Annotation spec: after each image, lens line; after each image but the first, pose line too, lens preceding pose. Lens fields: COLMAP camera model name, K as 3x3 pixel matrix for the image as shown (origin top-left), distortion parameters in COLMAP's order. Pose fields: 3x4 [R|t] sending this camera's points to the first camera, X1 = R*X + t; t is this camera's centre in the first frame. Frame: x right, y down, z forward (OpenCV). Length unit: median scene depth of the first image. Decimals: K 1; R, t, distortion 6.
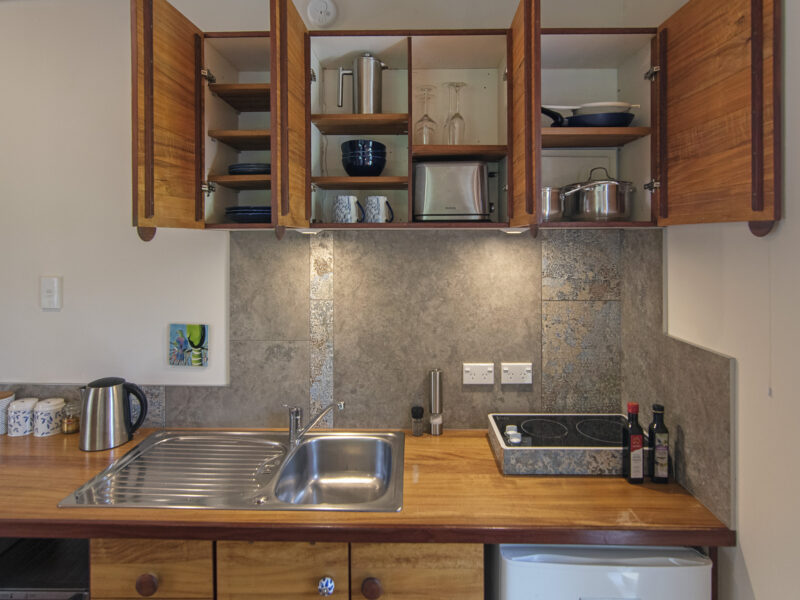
lens RADIAL K [[412.0, 0, 400.0], [0, 412.0, 300.0], [0, 0, 1]] dist [-0.001083, -0.000389]
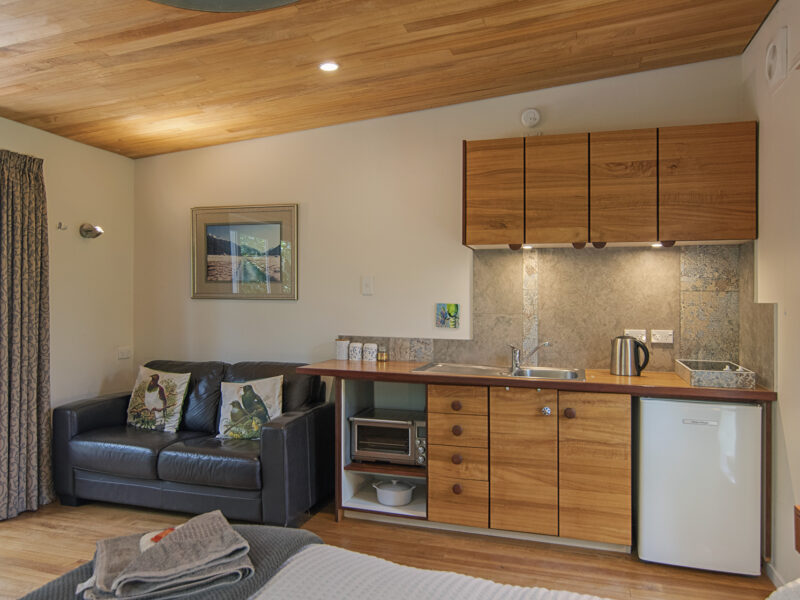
lens RADIAL K [[534.8, 0, 403.7], [0, 534.8, 290.5], [0, 0, 1]] dist [0.001805, 0.000519]
pose [[0.959168, 0.013266, -0.282525, -0.075500], [-0.060203, 0.985585, -0.158107, 0.371012], [0.276355, 0.168660, 0.946140, -1.140428]]
